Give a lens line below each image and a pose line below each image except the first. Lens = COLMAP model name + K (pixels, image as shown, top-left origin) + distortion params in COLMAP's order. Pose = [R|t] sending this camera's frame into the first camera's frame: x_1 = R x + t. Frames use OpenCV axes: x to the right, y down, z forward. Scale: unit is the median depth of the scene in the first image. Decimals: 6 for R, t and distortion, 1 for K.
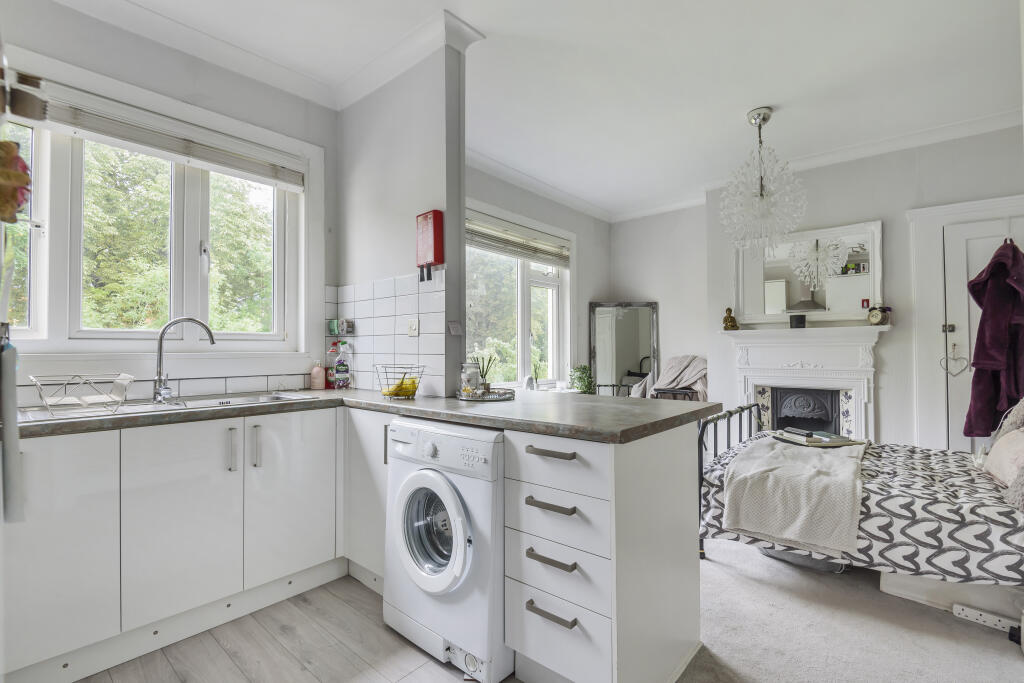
lens RADIAL K [[473.6, 0, 506.1], [0, 473.6, 343.0], [0, 0, 1]] dist [0.001542, 0.000176]
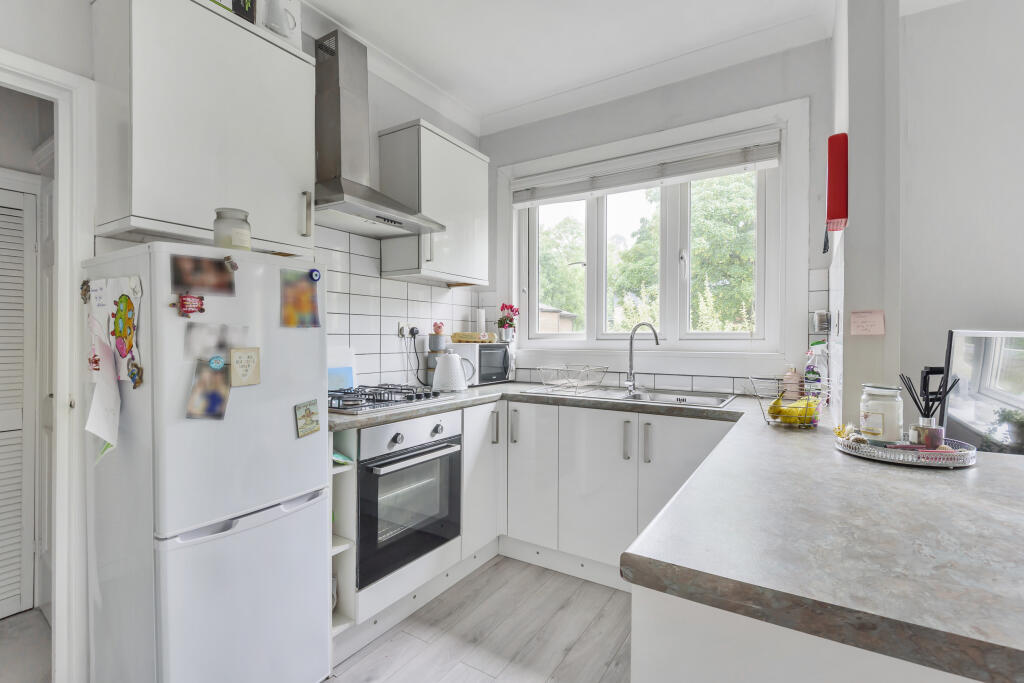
lens RADIAL K [[473.6, 0, 506.1], [0, 473.6, 343.0], [0, 0, 1]] dist [0.001542, 0.000176]
pose [[0.136364, 0.002226, -0.990656, 0.424246], [-0.004662, 0.999988, 0.001606, 0.000885], [0.990648, 0.004399, 0.136372, 0.502114]]
